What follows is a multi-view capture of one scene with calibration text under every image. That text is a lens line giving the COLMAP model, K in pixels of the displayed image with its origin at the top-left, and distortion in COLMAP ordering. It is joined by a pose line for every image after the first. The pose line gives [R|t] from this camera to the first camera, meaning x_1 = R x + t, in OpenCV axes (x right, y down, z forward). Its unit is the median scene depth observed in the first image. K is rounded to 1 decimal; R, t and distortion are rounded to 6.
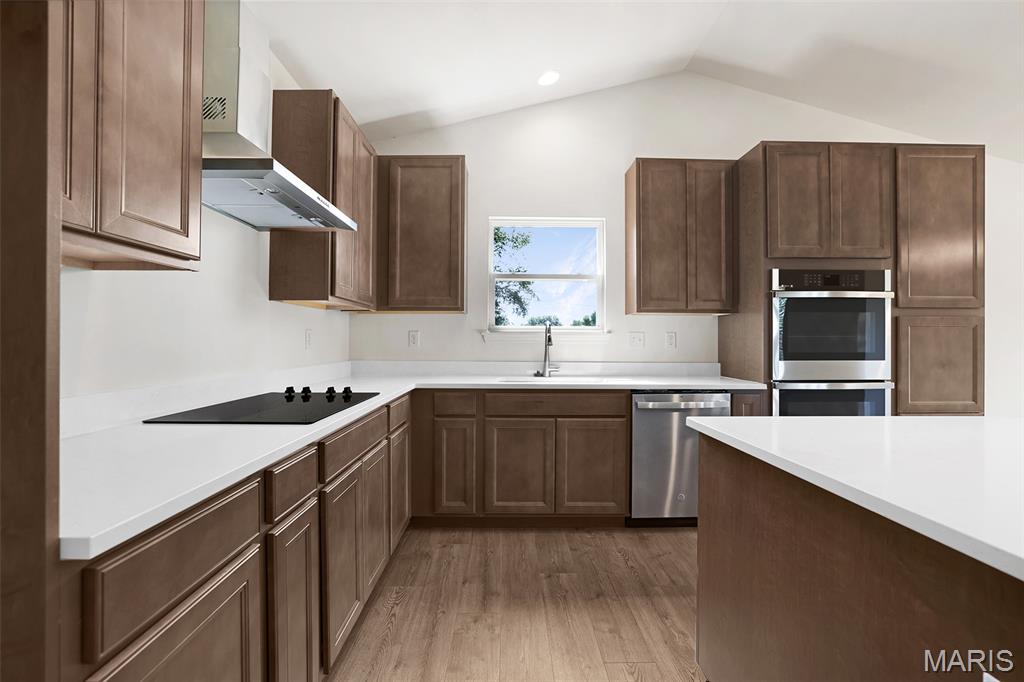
lens RADIAL K [[442.1, 0, 495.9], [0, 442.1, 340.2], [0, 0, 1]] dist [-0.045392, 0.016222]
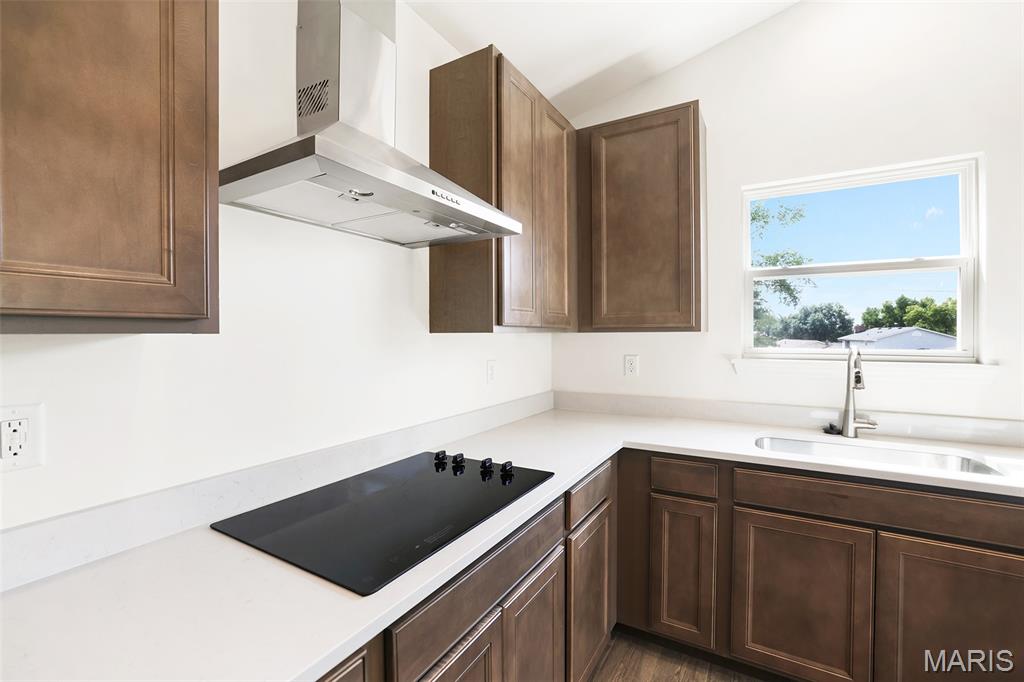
lens RADIAL K [[442.1, 0, 495.9], [0, 442.1, 340.2], [0, 0, 1]] dist [-0.045392, 0.016222]
pose [[0.858518, -0.000608, -0.512783, 0.002575], [0.006480, 0.999932, 0.009664, -0.068483], [0.512742, -0.011620, 0.858464, 0.292594]]
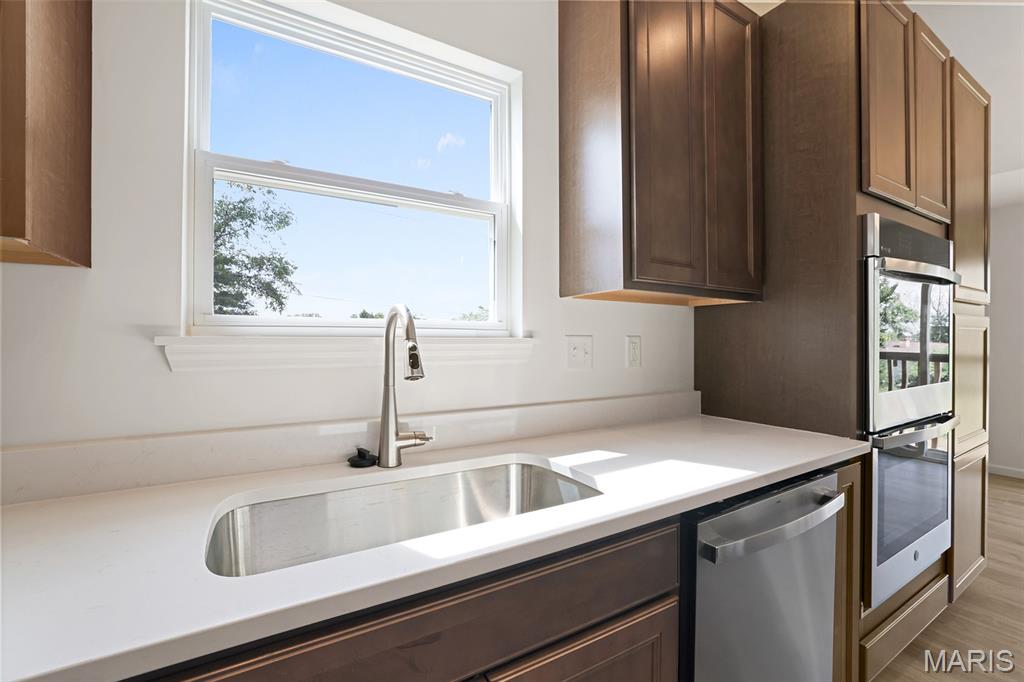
lens RADIAL K [[460.6, 0, 544.4], [0, 460.6, 340.0], [0, 0, 1]] dist [-0.051106, 0.018232]
pose [[0.830304, -0.004380, 0.557293, 0.019911], [0.005257, 0.999986, 0.000027, -0.017230], [-0.557286, 0.002907, 0.830316, 0.755772]]
